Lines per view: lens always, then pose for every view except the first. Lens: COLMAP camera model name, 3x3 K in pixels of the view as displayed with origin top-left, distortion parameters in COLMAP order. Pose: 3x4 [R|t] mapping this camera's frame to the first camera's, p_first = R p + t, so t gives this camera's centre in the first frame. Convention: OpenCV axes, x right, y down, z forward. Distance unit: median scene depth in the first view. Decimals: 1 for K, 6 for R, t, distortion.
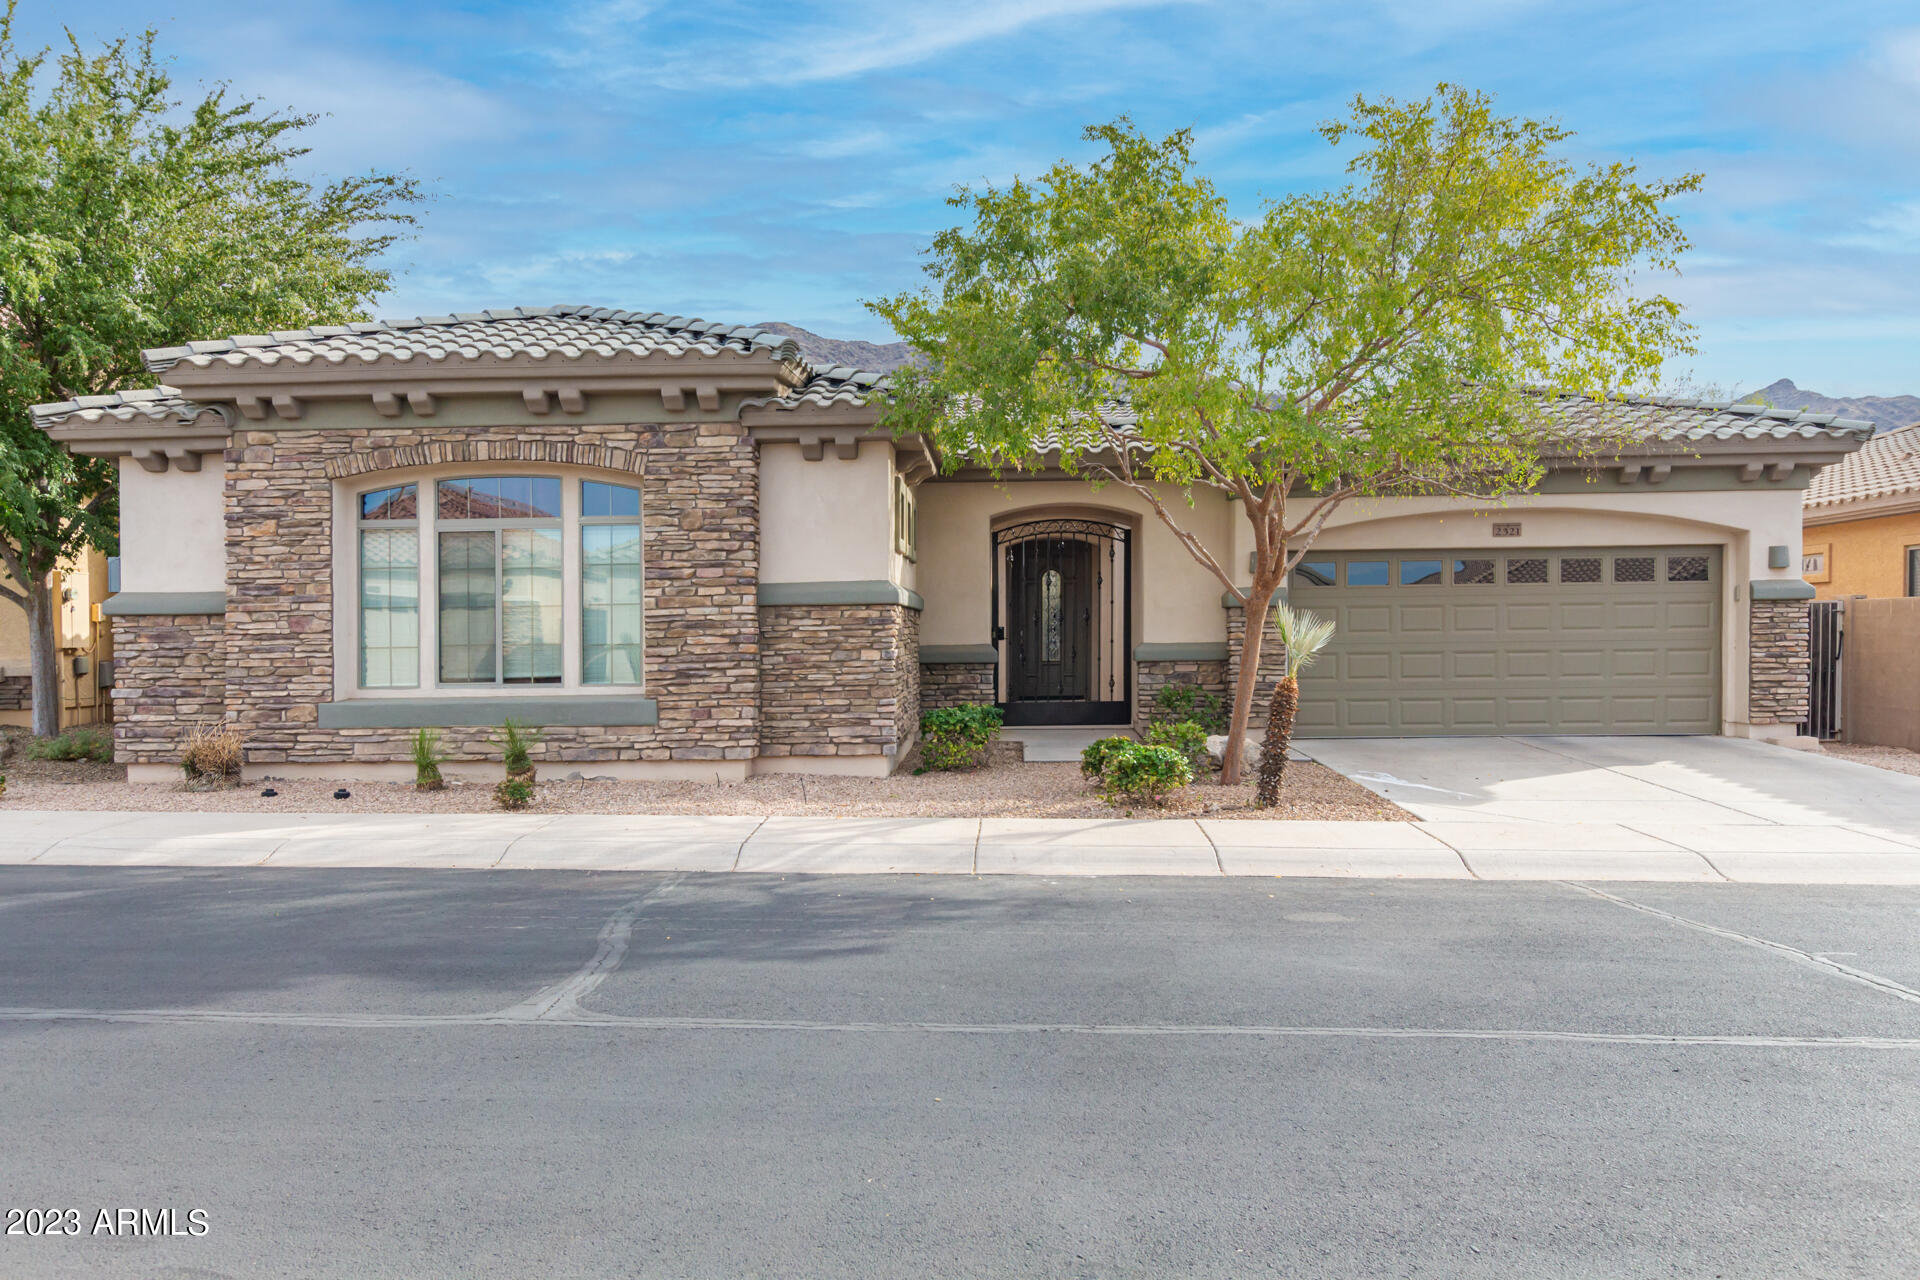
lens RADIAL K [[1462.6, 0, 1014.8], [0, 1462.6, 550.8], [0, 0, 1]] dist [0.014770, -0.016160]
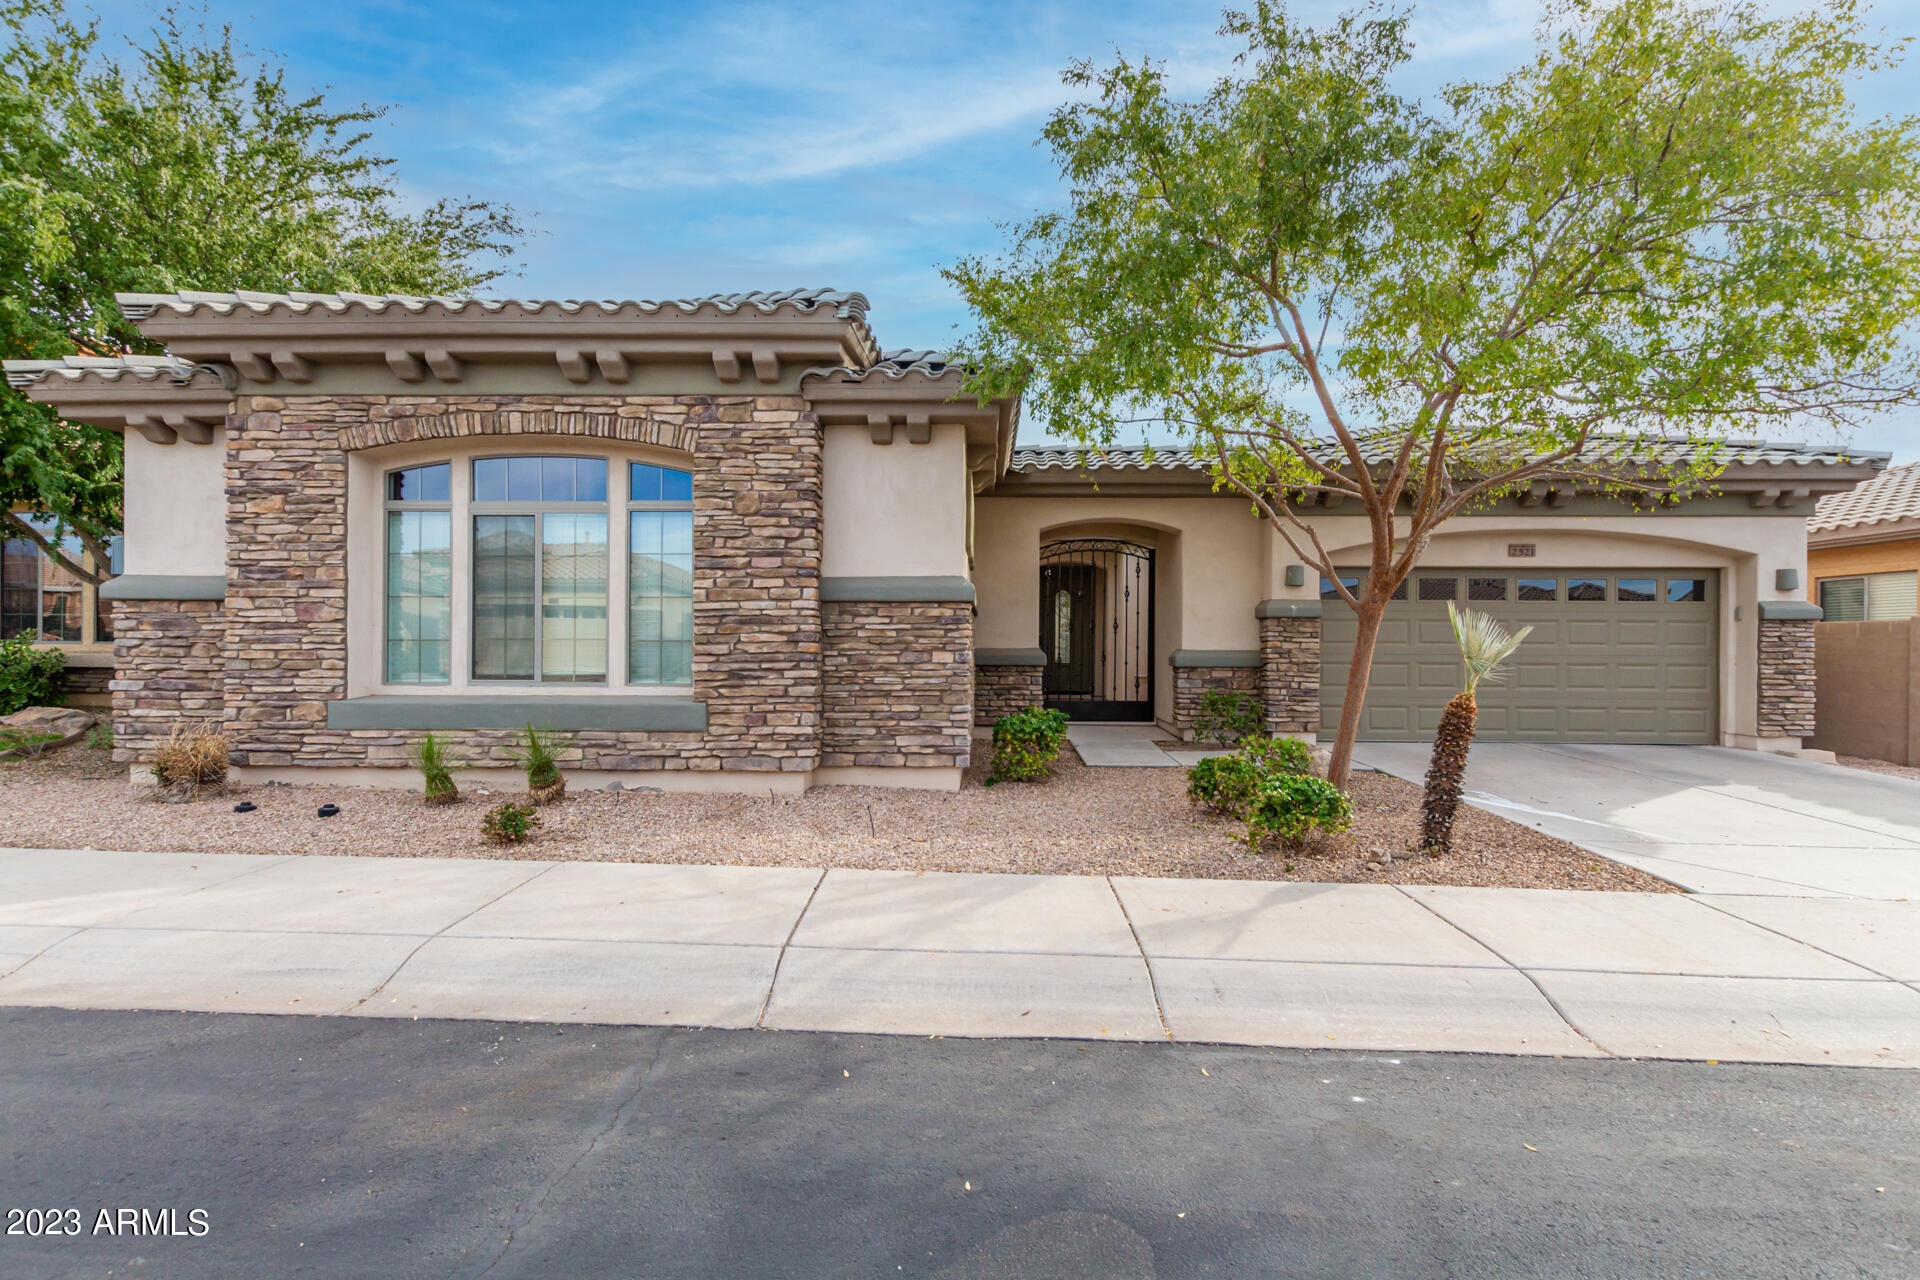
lens RADIAL K [[892.6, 0, 991.6], [0, 892.6, 618.7], [0, 0, 1]] dist [0.009686, -0.003279]
pose [[0.999832, 0.017517, 0.005482, -0.071988], [-0.017663, 0.999456, 0.027835, 0.031086], [-0.004992, -0.027927, 0.999597, 0.444442]]
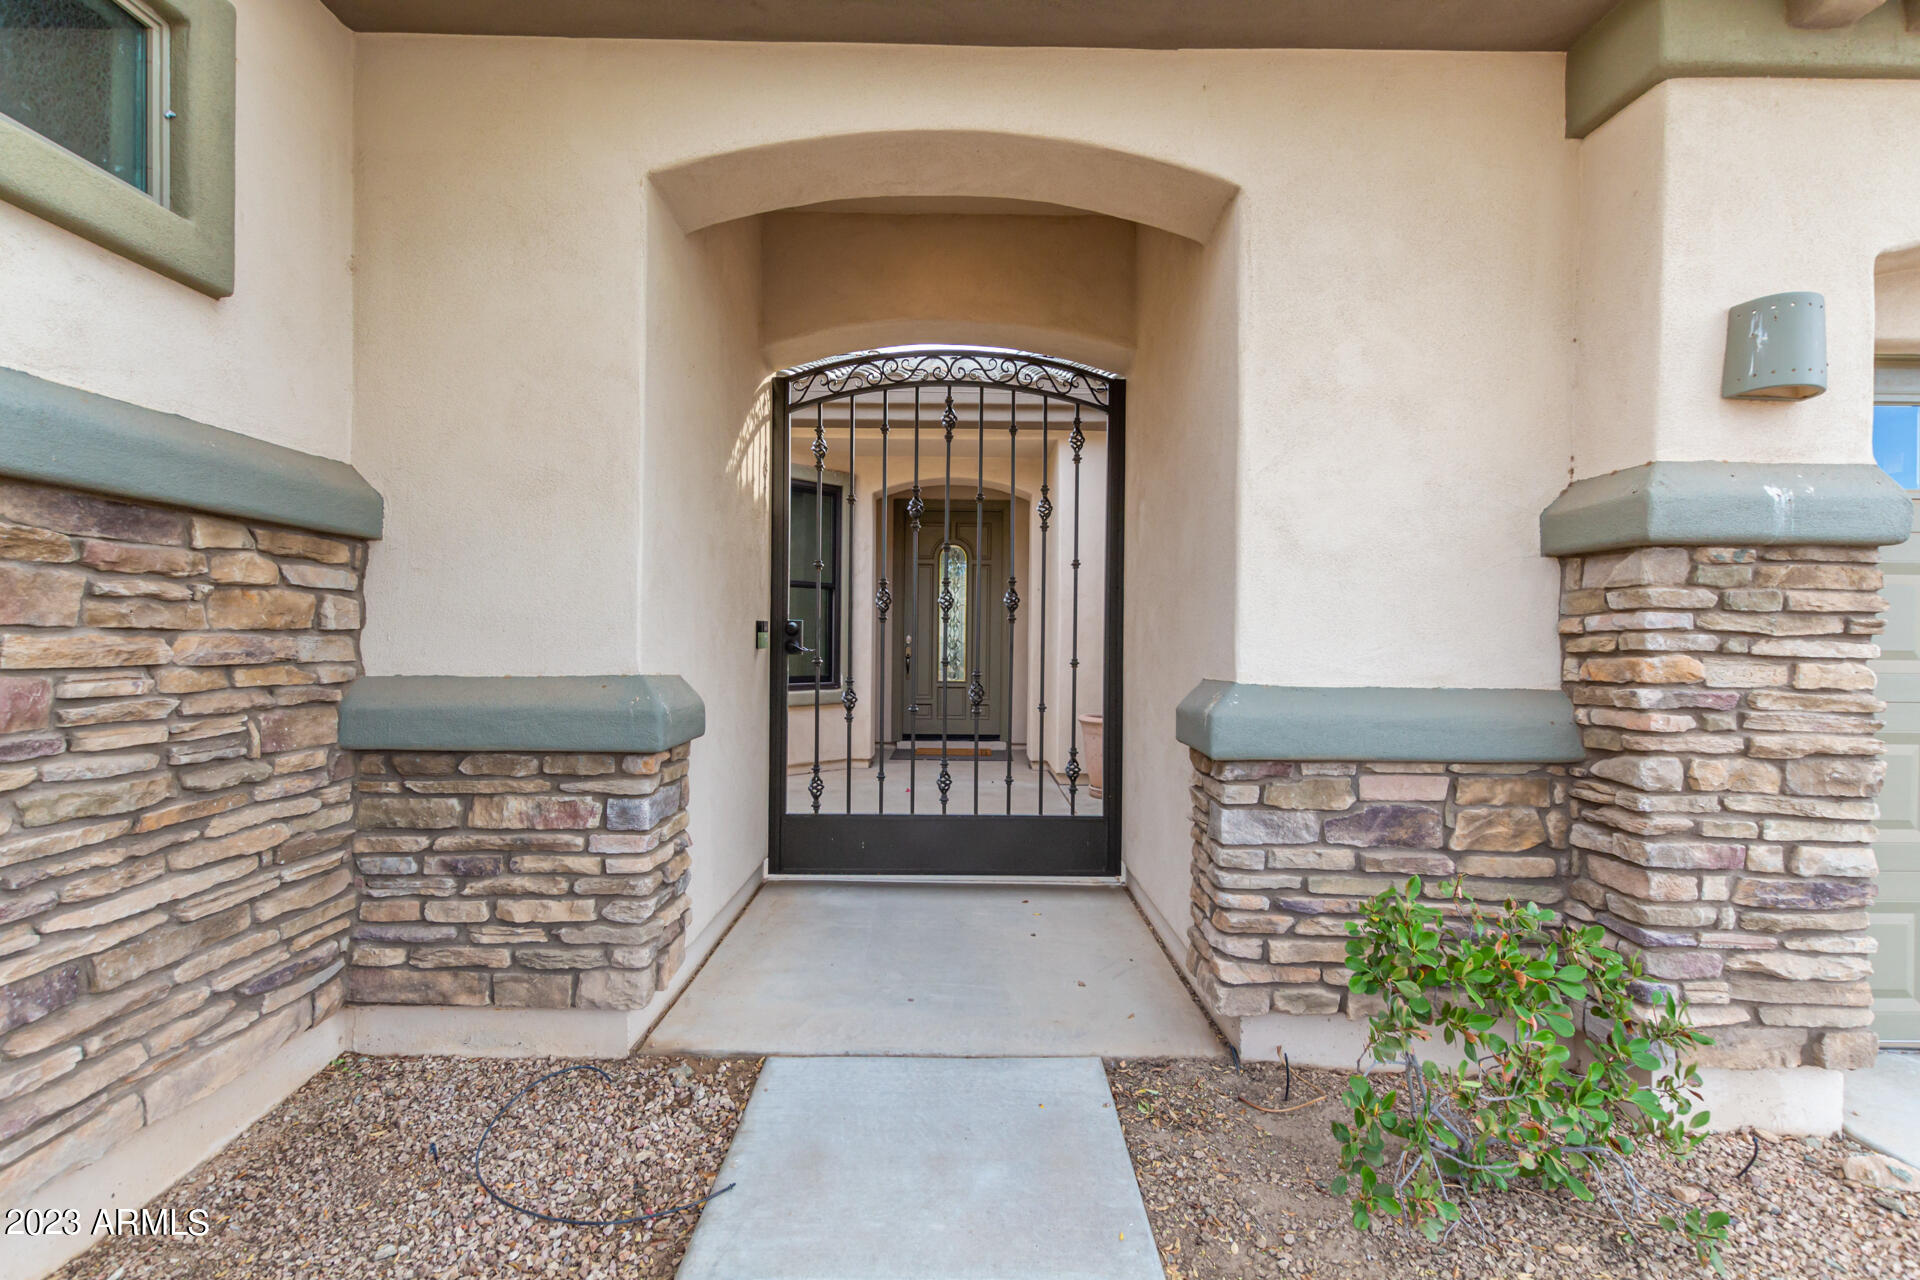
lens RADIAL K [[892.6, 0, 973.9], [0, 892.6, 637.6], [0, 0, 1]] dist [0.009686, -0.003279]
pose [[0.999509, 0.022070, 0.022234, 0.048060], [-0.023215, 0.998346, 0.052597, 0.060498], [-0.021037, -0.053087, 0.998368, 1.083859]]
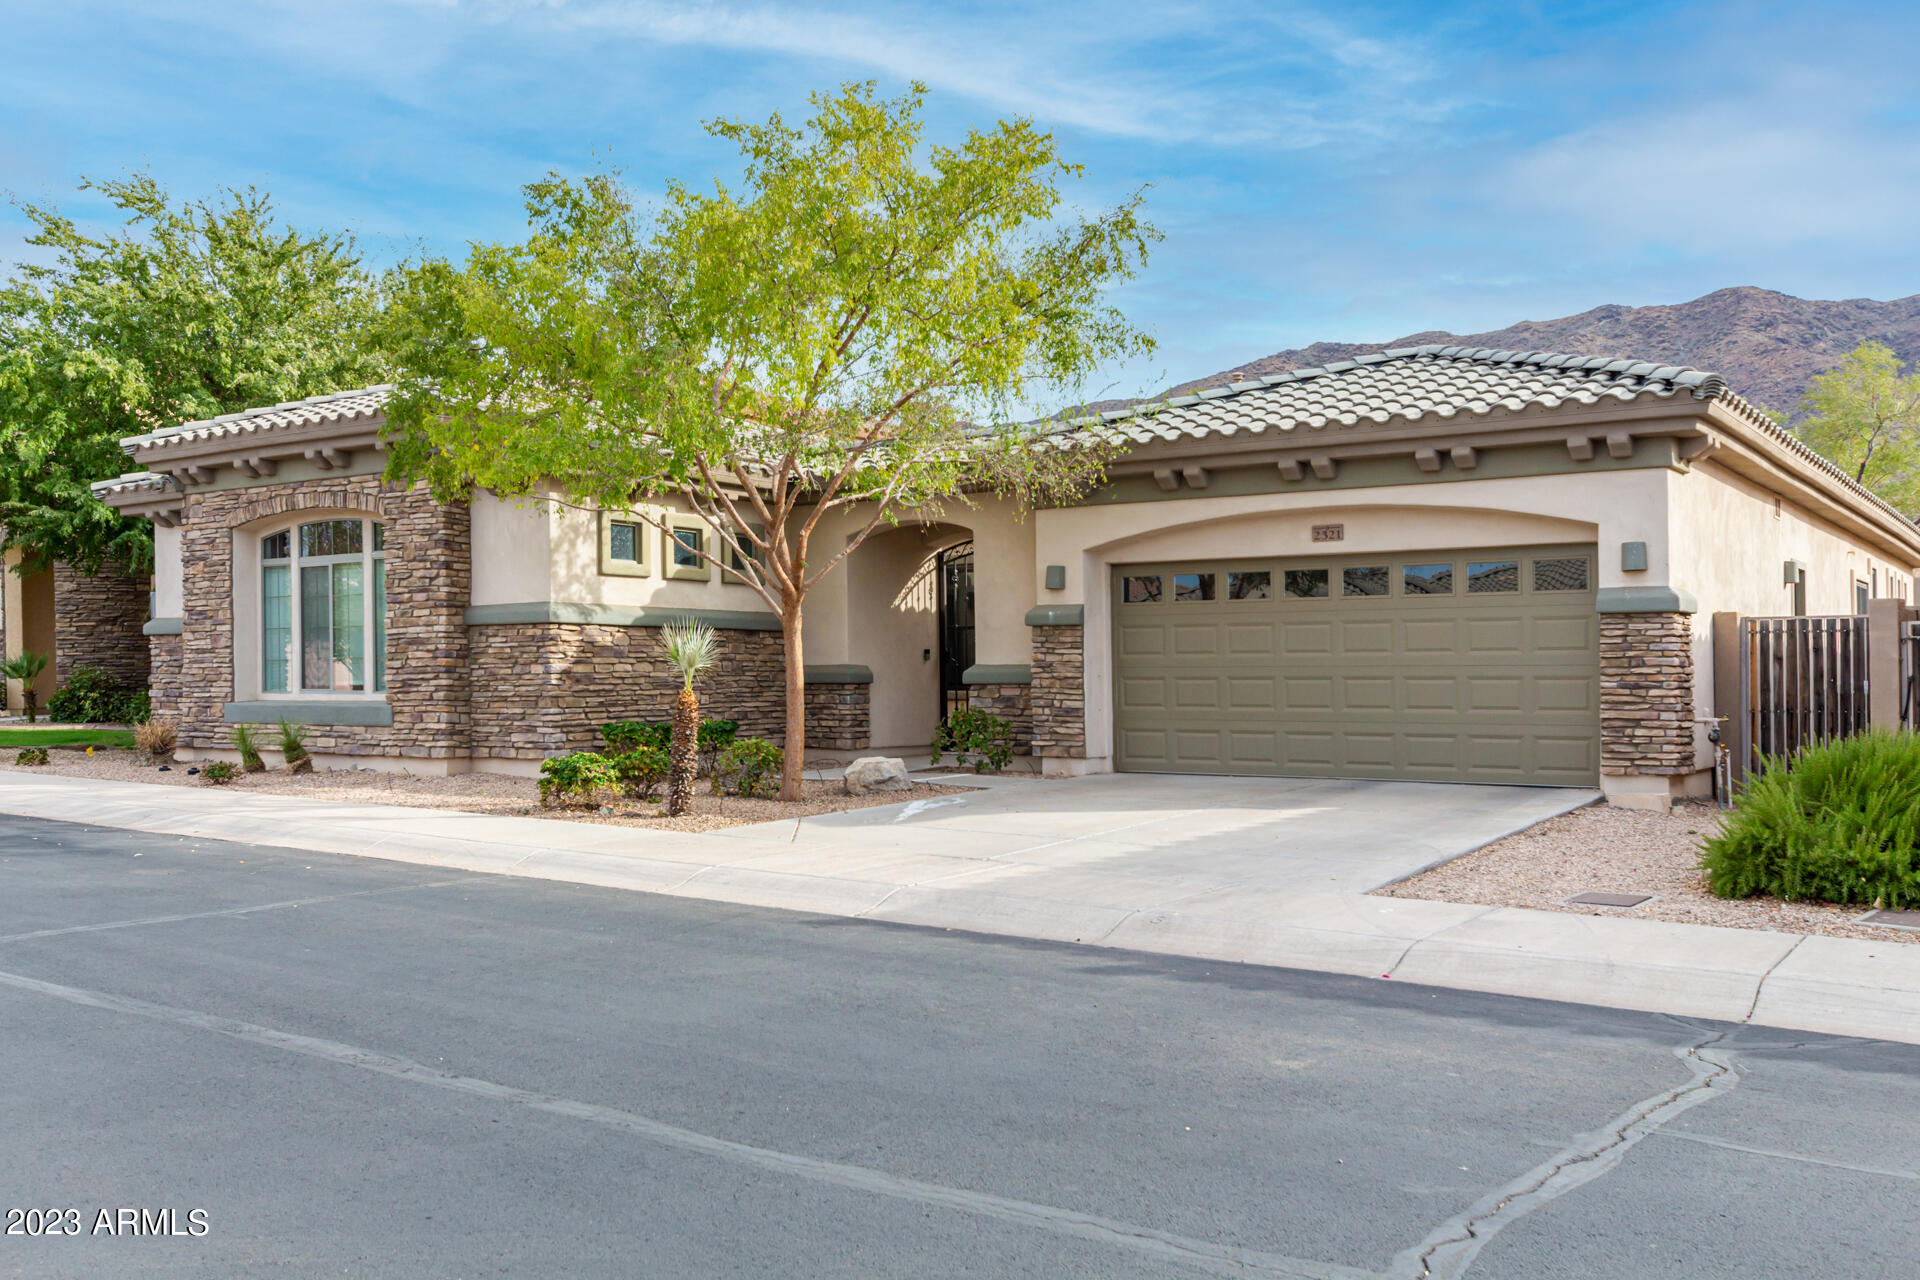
lens RADIAL K [[1633.9, 0, 1045.2], [0, 1633.9, 640.3], [0, 0, 1]] dist [-0.003155, 0.018521]
pose [[0.858707, -0.000965, -0.512466, 0.869347], [0.020554, 0.999258, 0.032559, 0.016856], [0.512055, -0.038492, 0.858090, 0.135348]]
